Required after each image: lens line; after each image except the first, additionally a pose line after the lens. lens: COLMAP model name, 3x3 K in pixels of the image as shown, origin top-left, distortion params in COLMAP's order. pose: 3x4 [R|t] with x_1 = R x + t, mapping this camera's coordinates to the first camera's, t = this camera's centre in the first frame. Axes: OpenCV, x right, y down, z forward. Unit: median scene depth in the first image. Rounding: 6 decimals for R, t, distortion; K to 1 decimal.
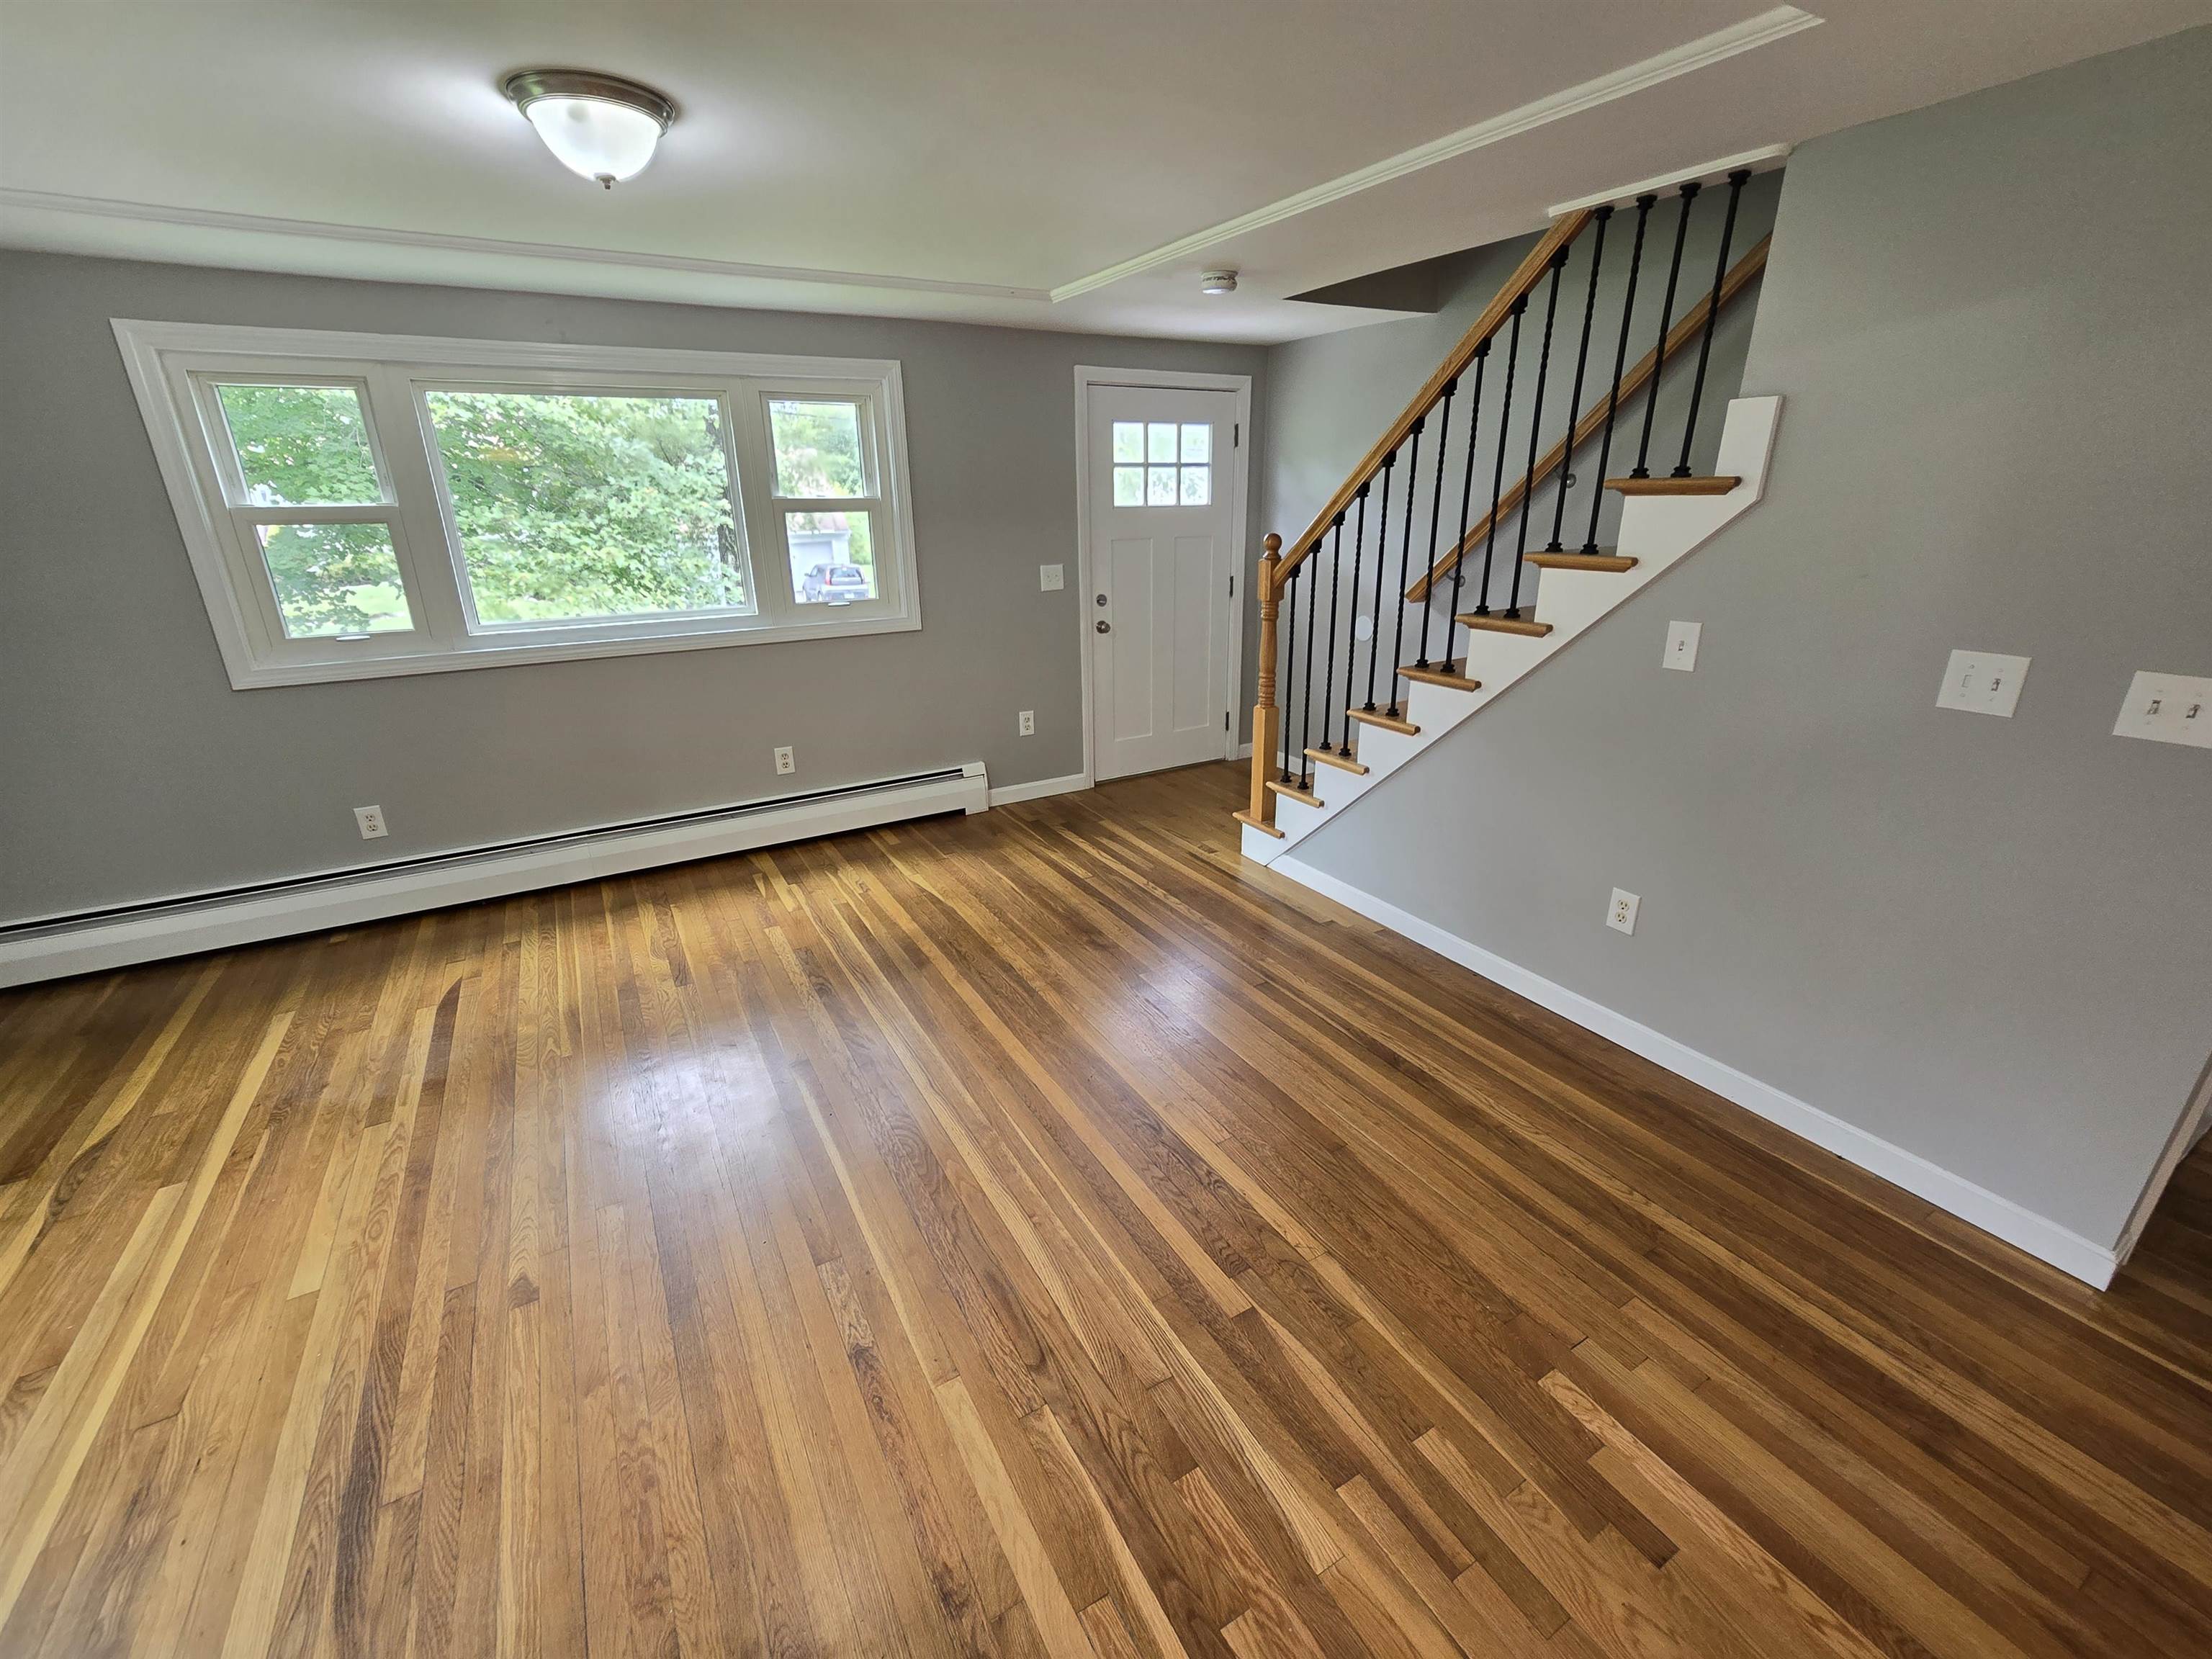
lens RADIAL K [[910.4, 0, 1096.3], [0, 910.4, 819.2], [0, 0, 1]] dist [-0.002999, -0.000307]
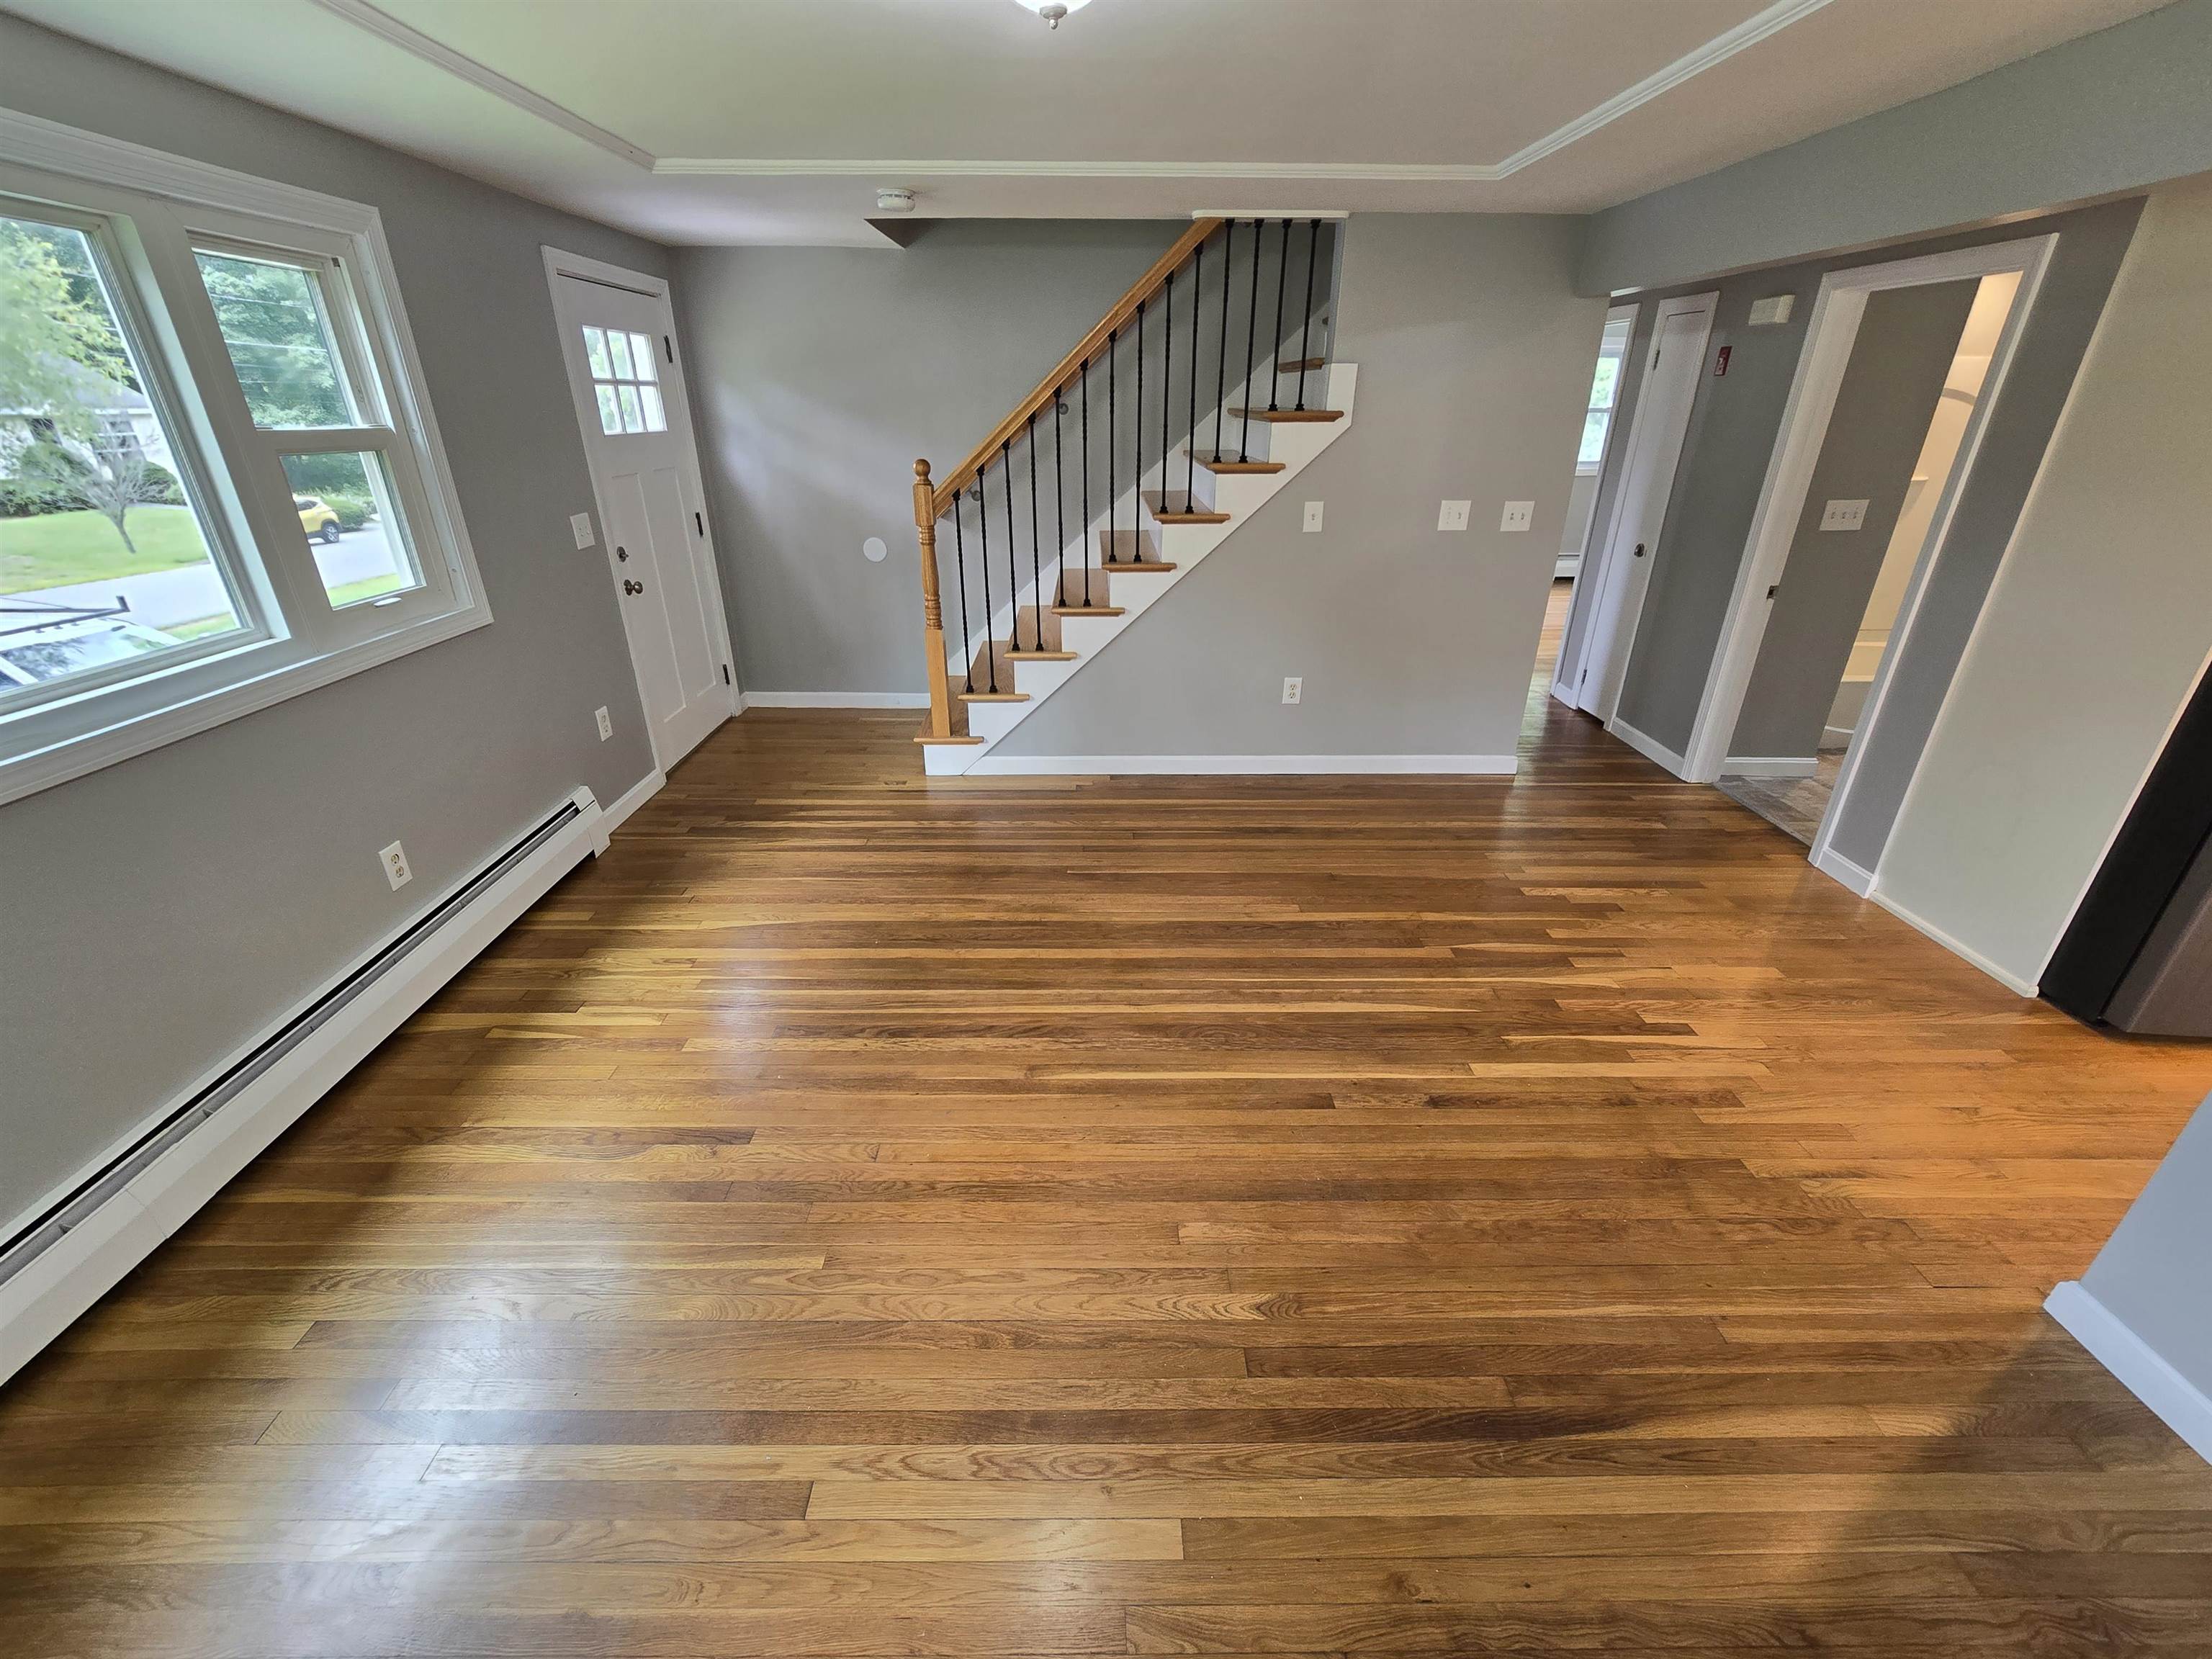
lens RADIAL K [[910.4, 0, 1096.3], [0, 910.4, 819.2], [0, 0, 1]] dist [-0.002999, -0.000307]
pose [[0.495226, -0.352379, 0.794090, -0.743315], [0.289361, 0.928759, 0.231682, -0.125953], [-0.819159, 0.115043, 0.561911, 0.327236]]
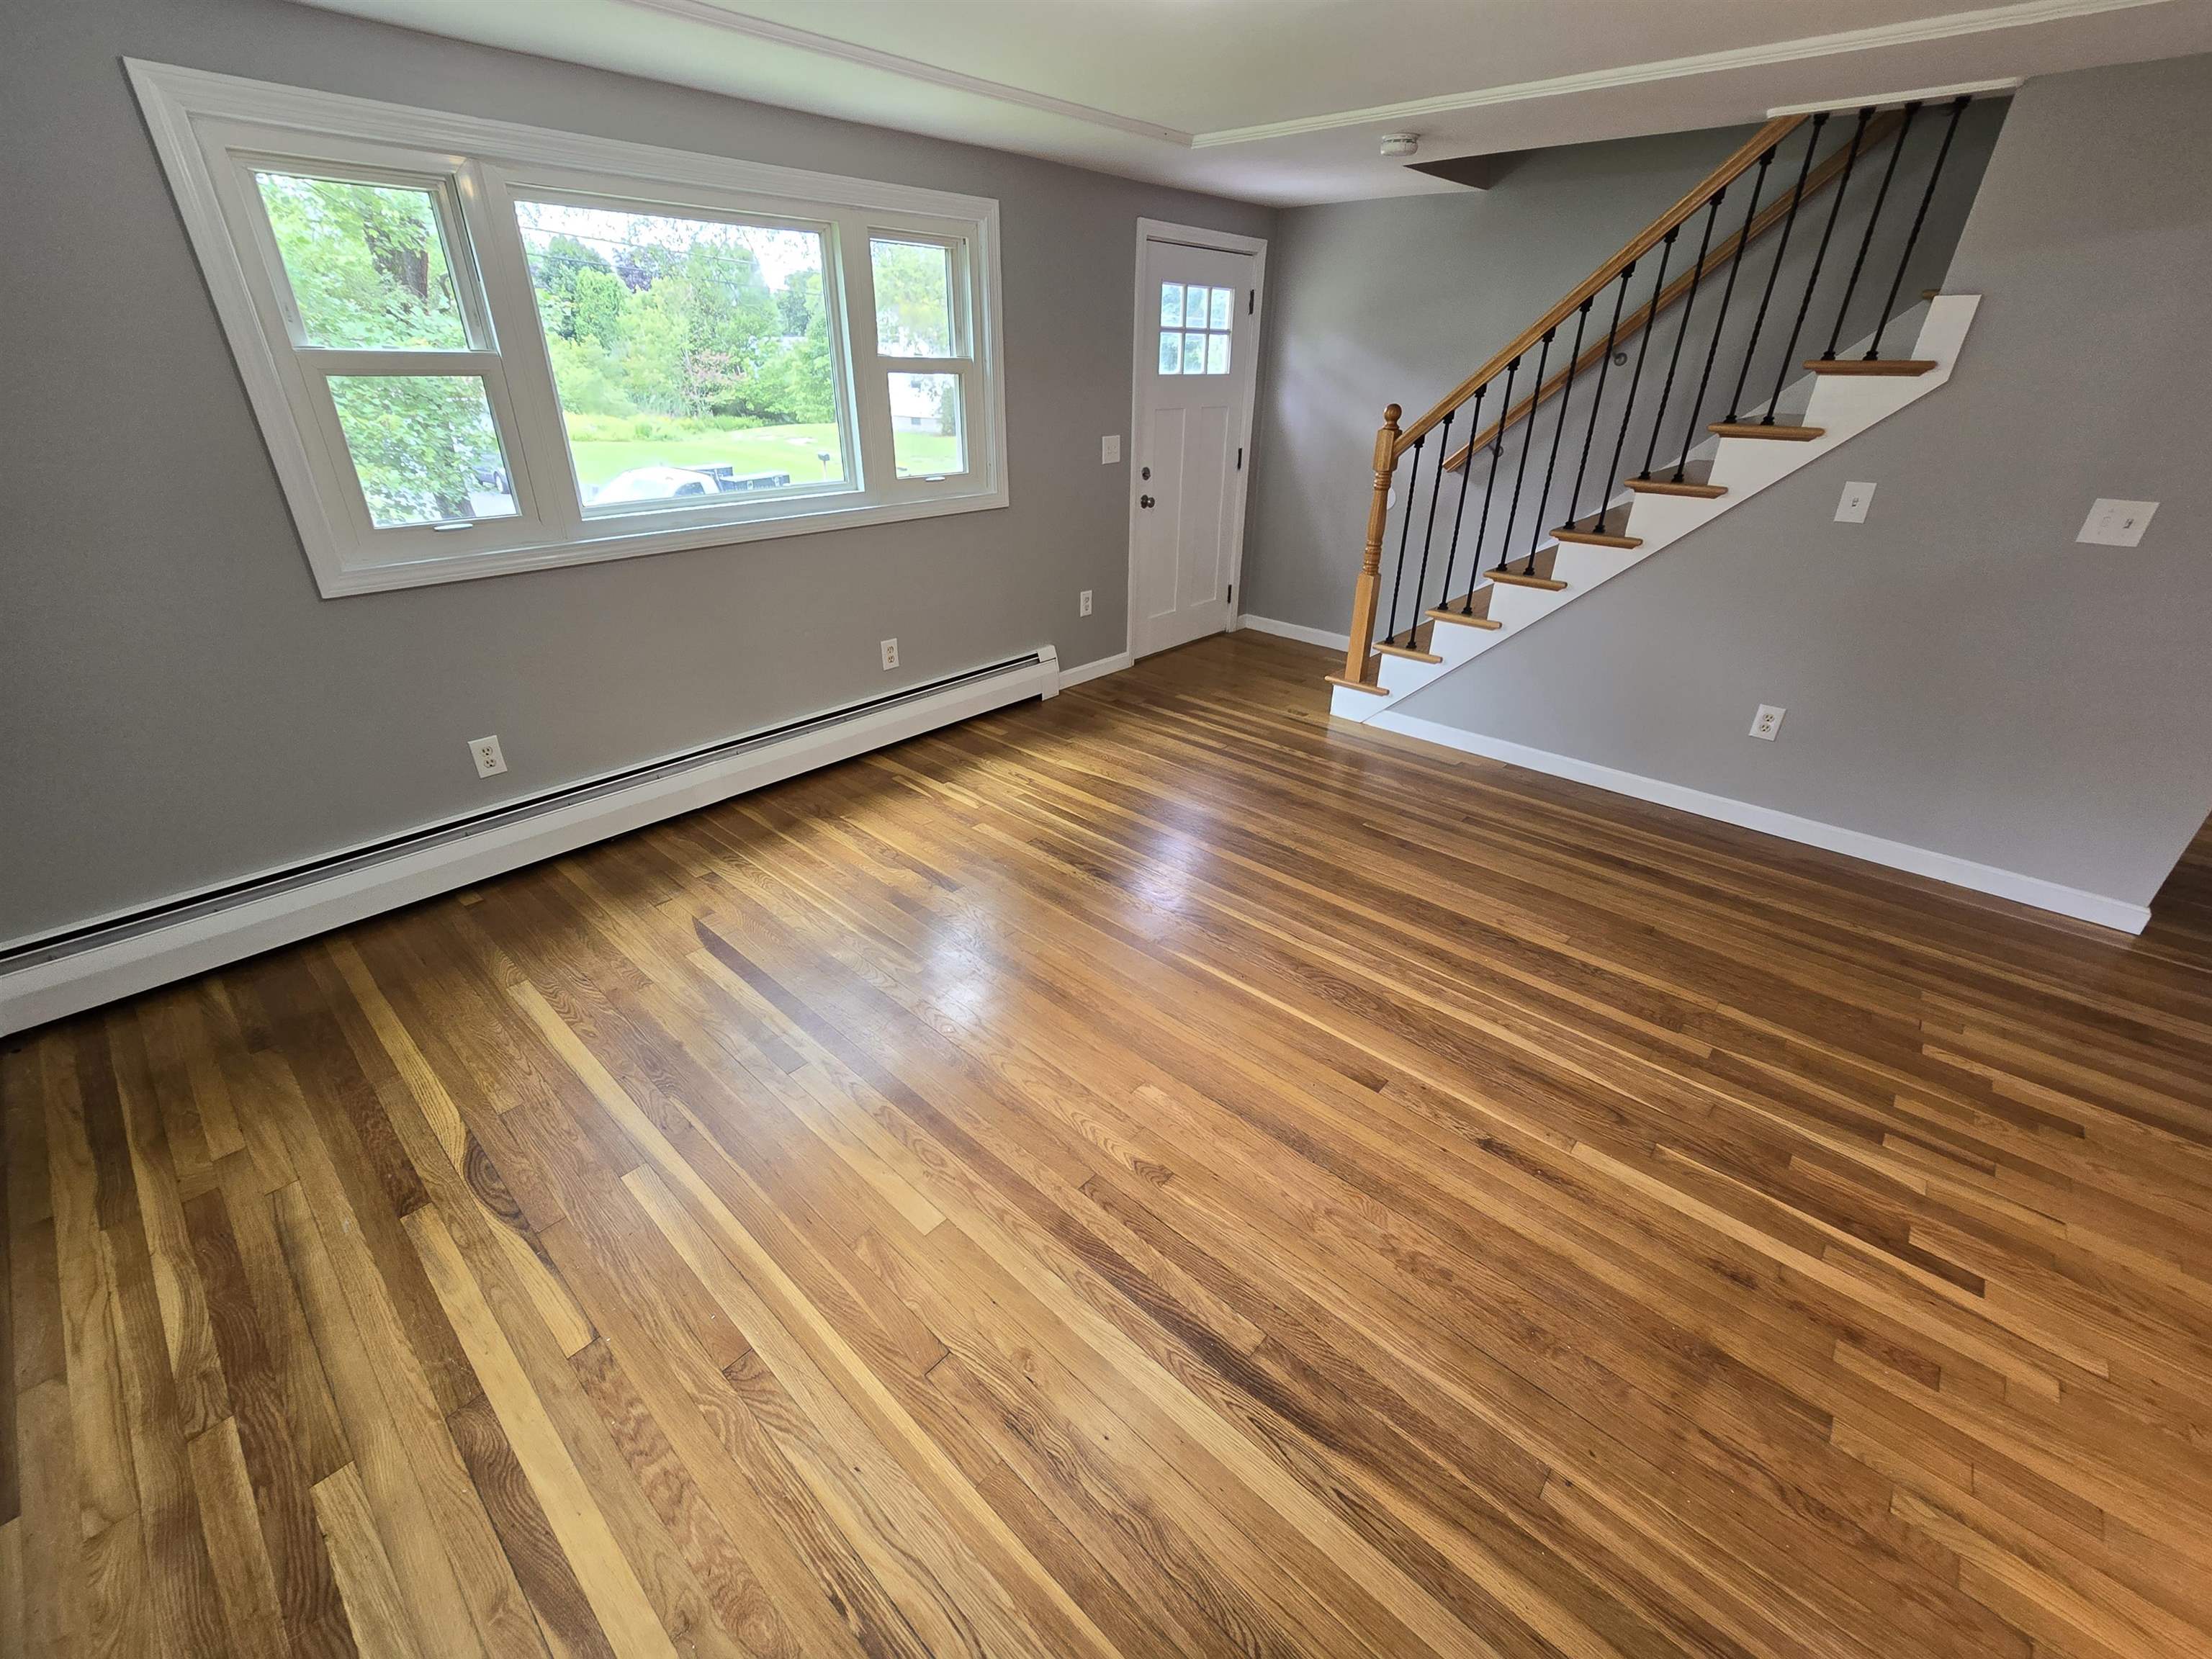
lens RADIAL K [[908.0, 0, 1093.7], [0, 908.0, 819.3], [0, 0, 1]] dist [-0.004997, 0.000073]
pose [[0.953068, -0.115119, 0.280015, -0.536188], [0.080043, 0.987790, 0.133660, -0.006630], [-0.291982, -0.104973, 0.950646, 0.053125]]
